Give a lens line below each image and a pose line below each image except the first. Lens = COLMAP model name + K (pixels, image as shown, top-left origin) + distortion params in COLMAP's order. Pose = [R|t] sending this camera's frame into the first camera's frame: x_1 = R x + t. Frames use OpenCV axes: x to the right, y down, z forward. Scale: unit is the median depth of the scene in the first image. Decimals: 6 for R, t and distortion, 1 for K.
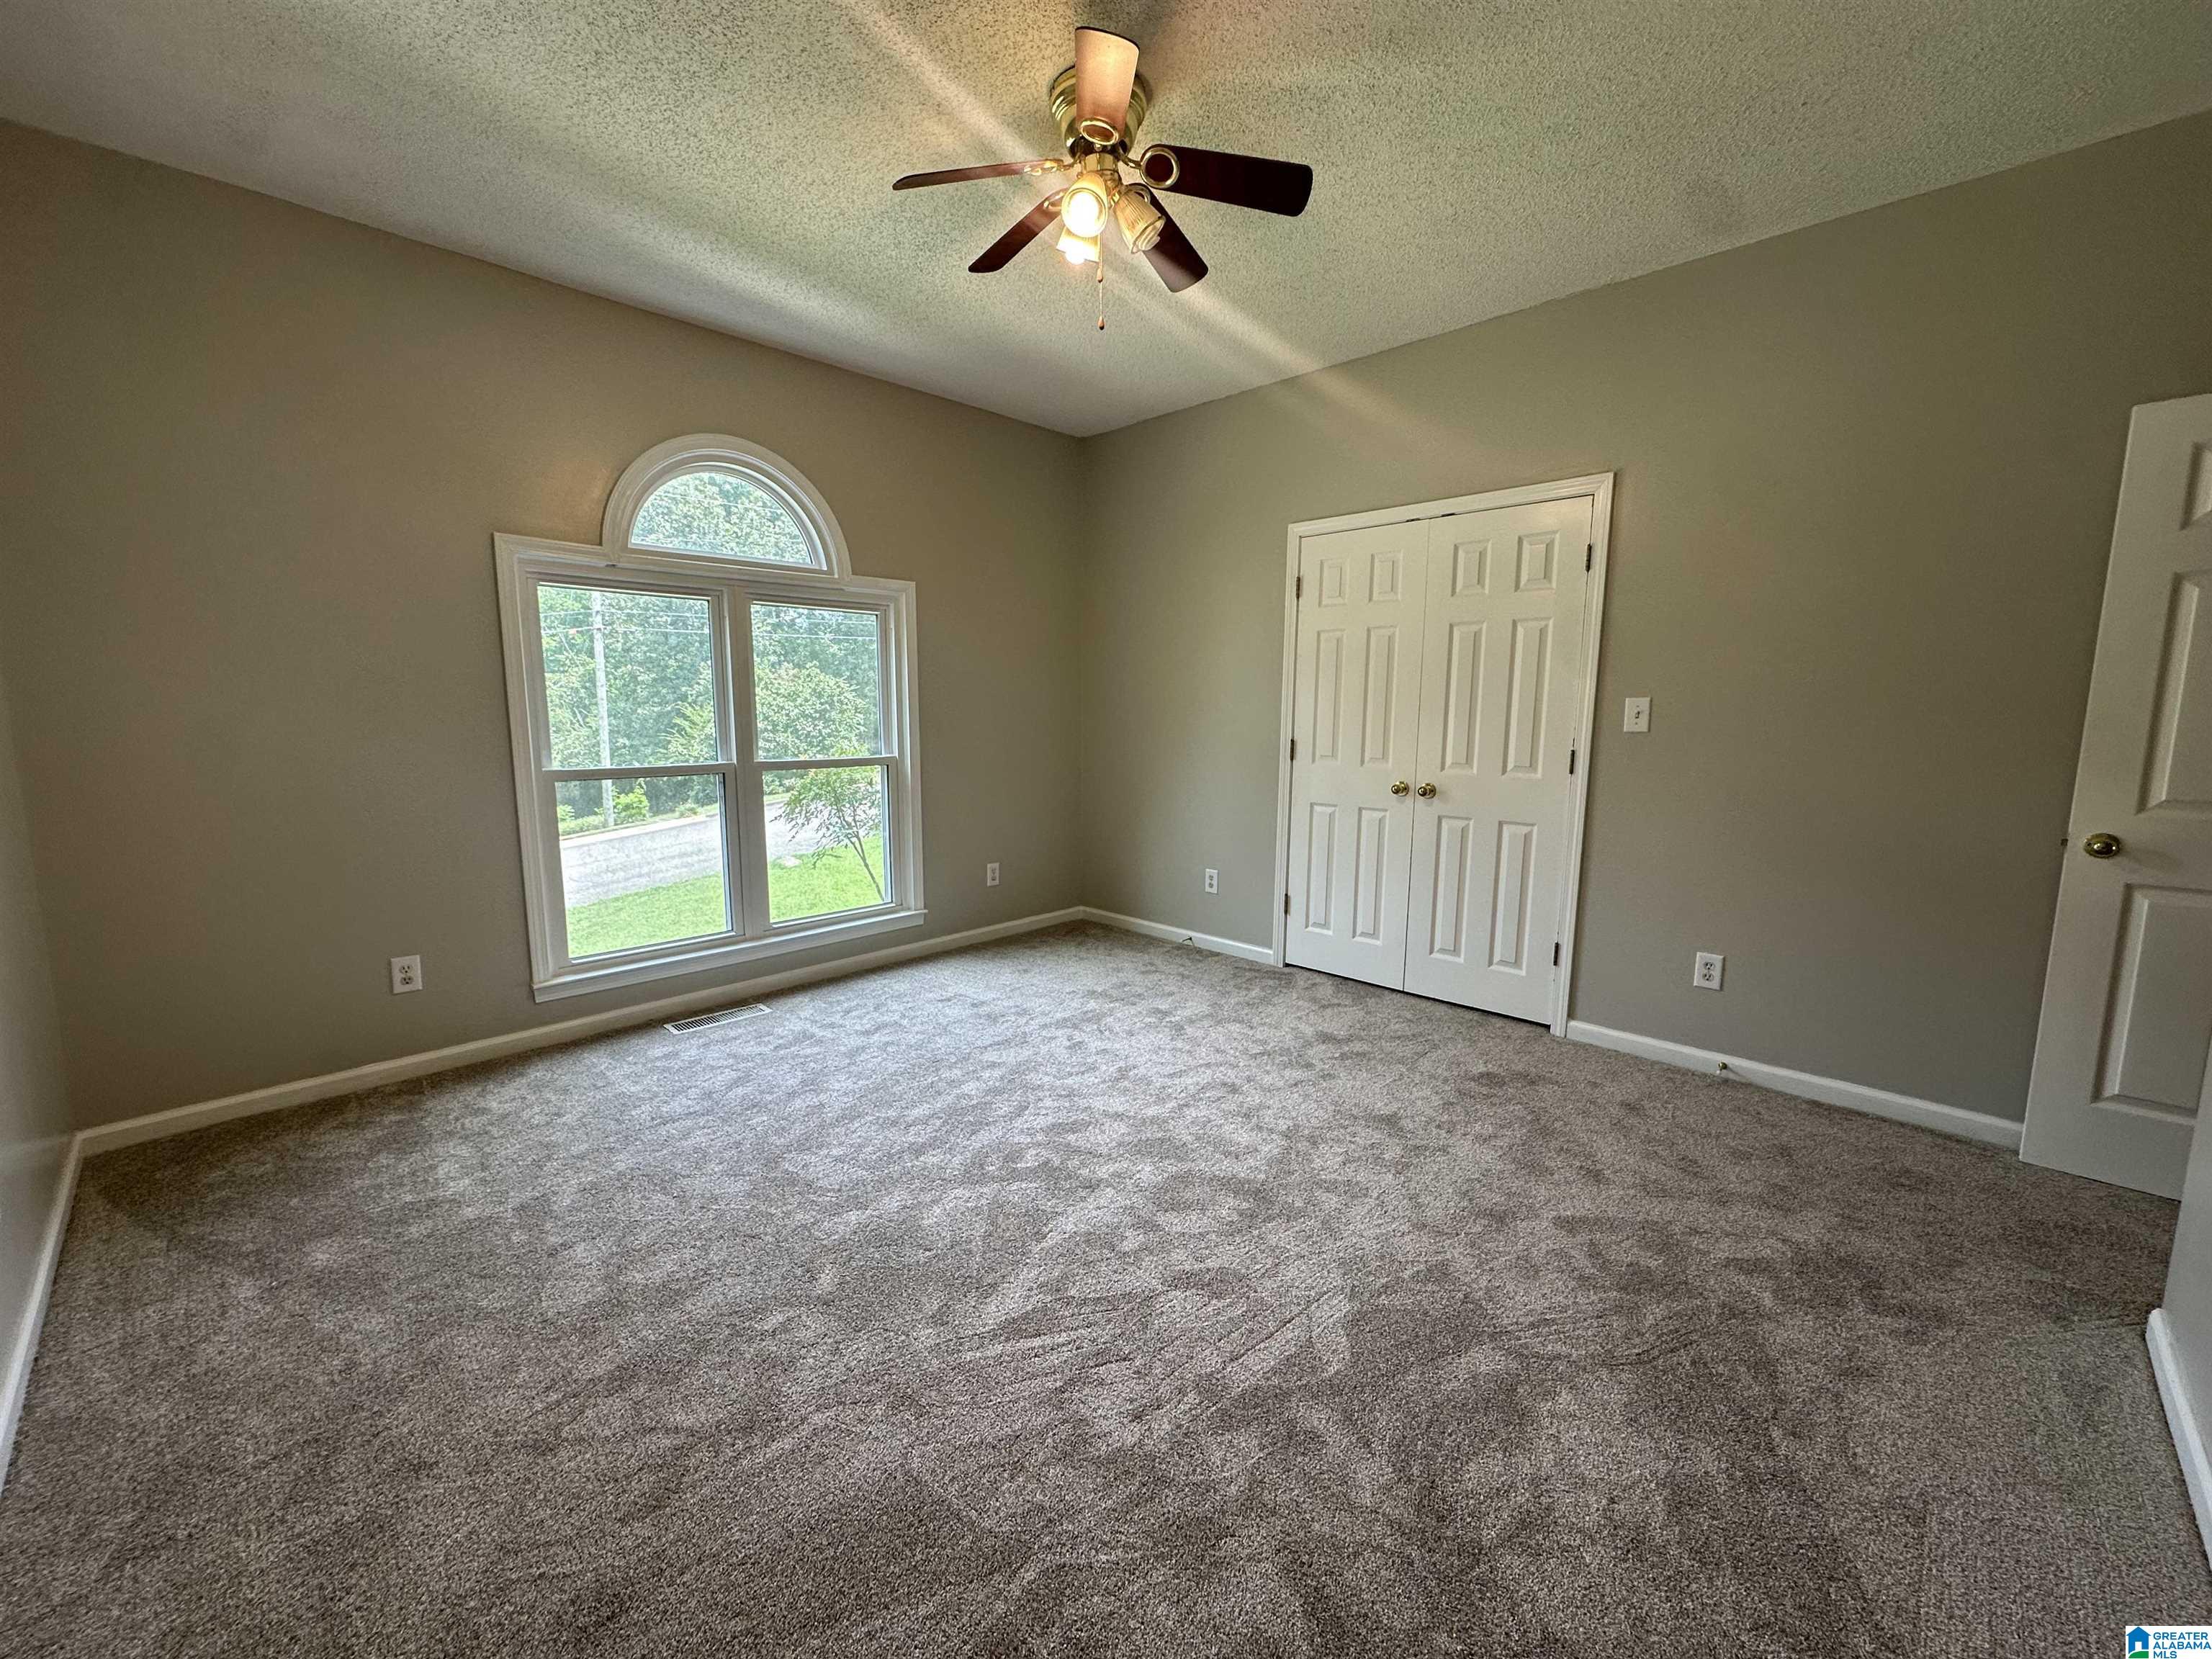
lens RADIAL K [[882.5, 0, 1097.2], [0, 882.5, 833.7], [0, 0, 1]] dist [-0.001905, -0.000159]
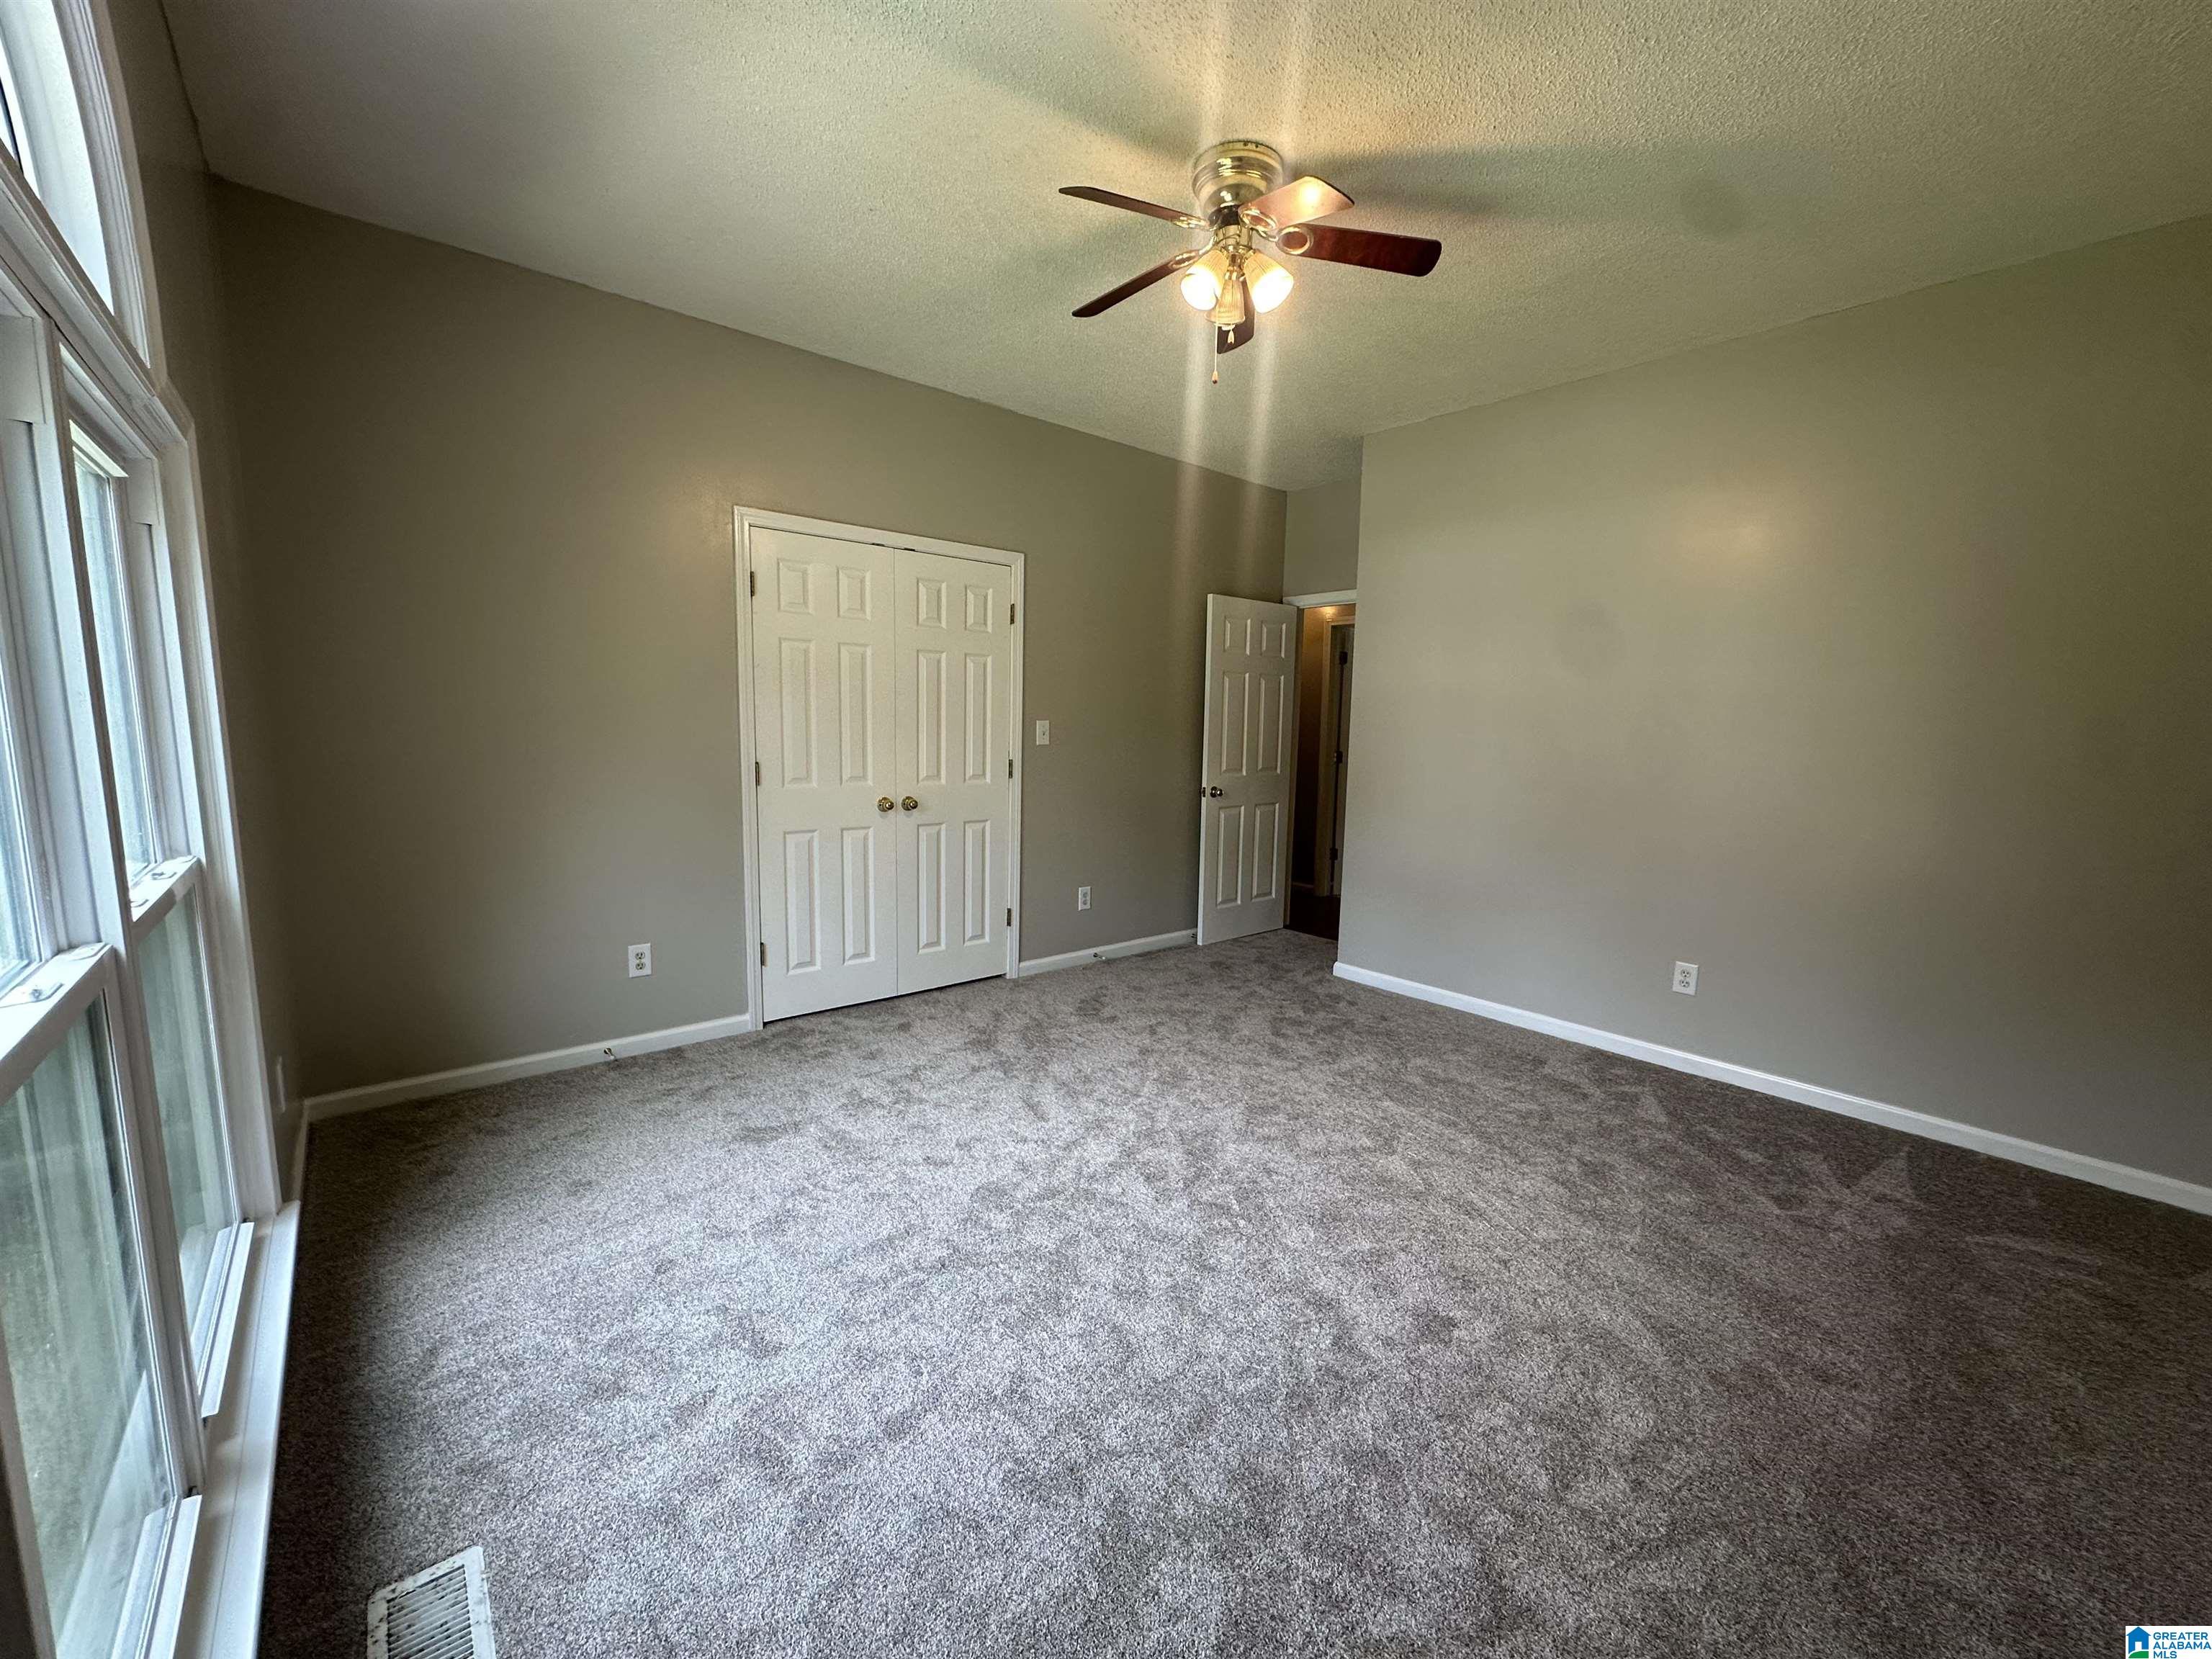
lens RADIAL K [[882.5, 0, 1096.7], [0, 882.5, 841.8], [0, 0, 1]] dist [-0.001905, -0.000159]
pose [[0.095477, -0.140494, 0.985467, -0.713006], [0.121113, 0.984274, 0.128590, -0.120853], [-0.988036, 0.107075, 0.110991, 0.699881]]
